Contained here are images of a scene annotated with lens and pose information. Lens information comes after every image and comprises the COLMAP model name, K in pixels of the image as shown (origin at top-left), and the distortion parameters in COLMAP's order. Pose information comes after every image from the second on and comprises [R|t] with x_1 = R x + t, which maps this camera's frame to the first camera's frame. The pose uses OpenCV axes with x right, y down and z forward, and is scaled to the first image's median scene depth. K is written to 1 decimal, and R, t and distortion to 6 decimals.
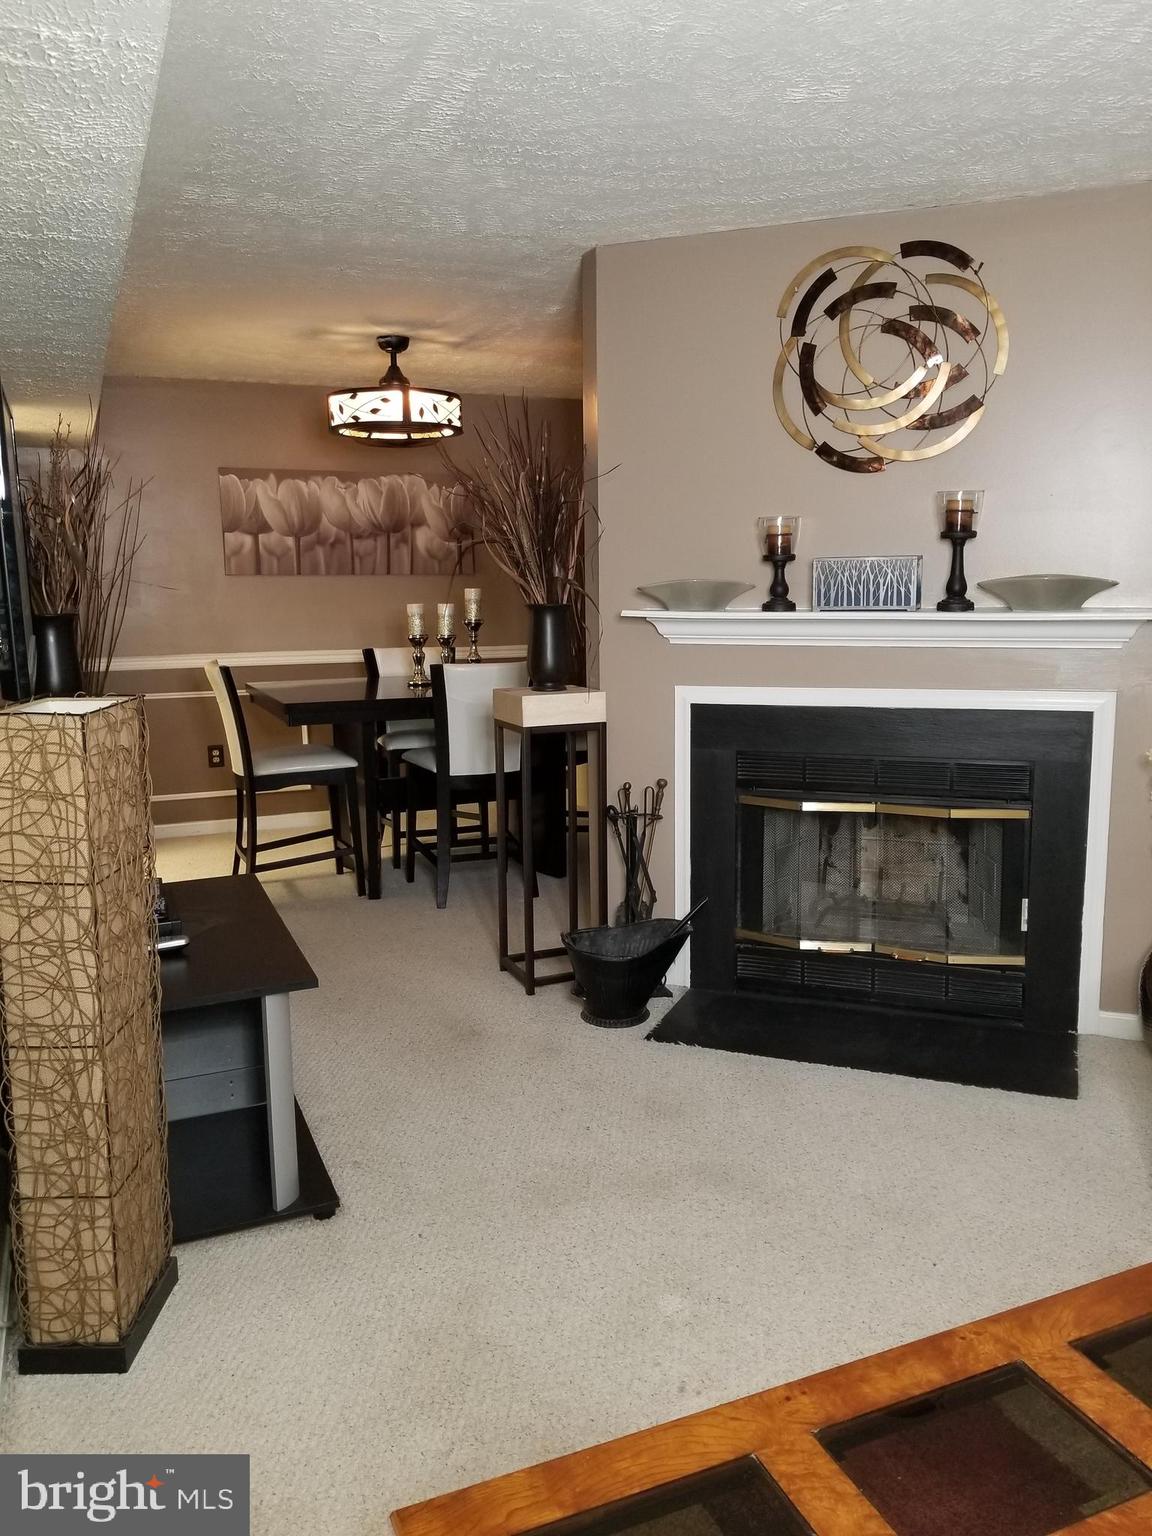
lens RADIAL K [[1170.4, 0, 579.2], [0, 1170.4, 745.1], [0, 0, 1]] dist [0.086816, -0.136436]
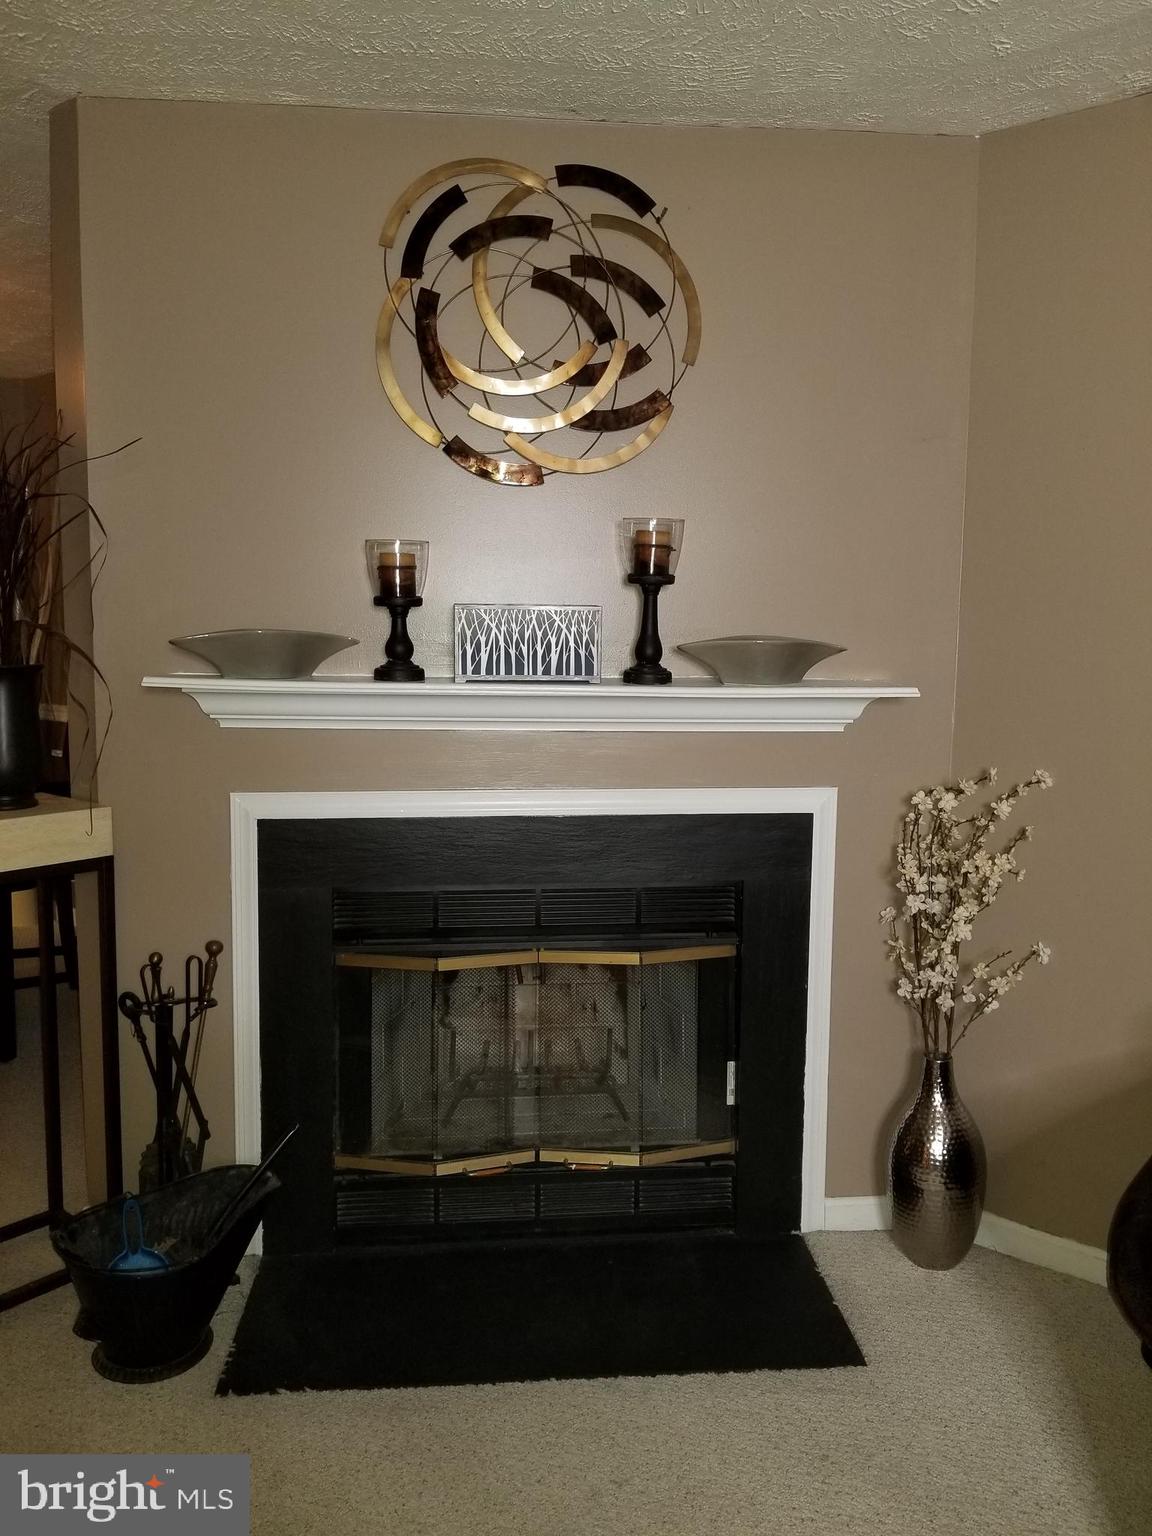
lens RADIAL K [[1170.4, 0, 579.2], [0, 1170.4, 745.1], [0, 0, 1]] dist [0.086816, -0.136436]
pose [[0.888942, -0.026714, 0.457240, -0.047400], [0.043701, 0.998690, -0.026614, -0.056234], [-0.455931, 0.043640, 0.888945, 0.367968]]
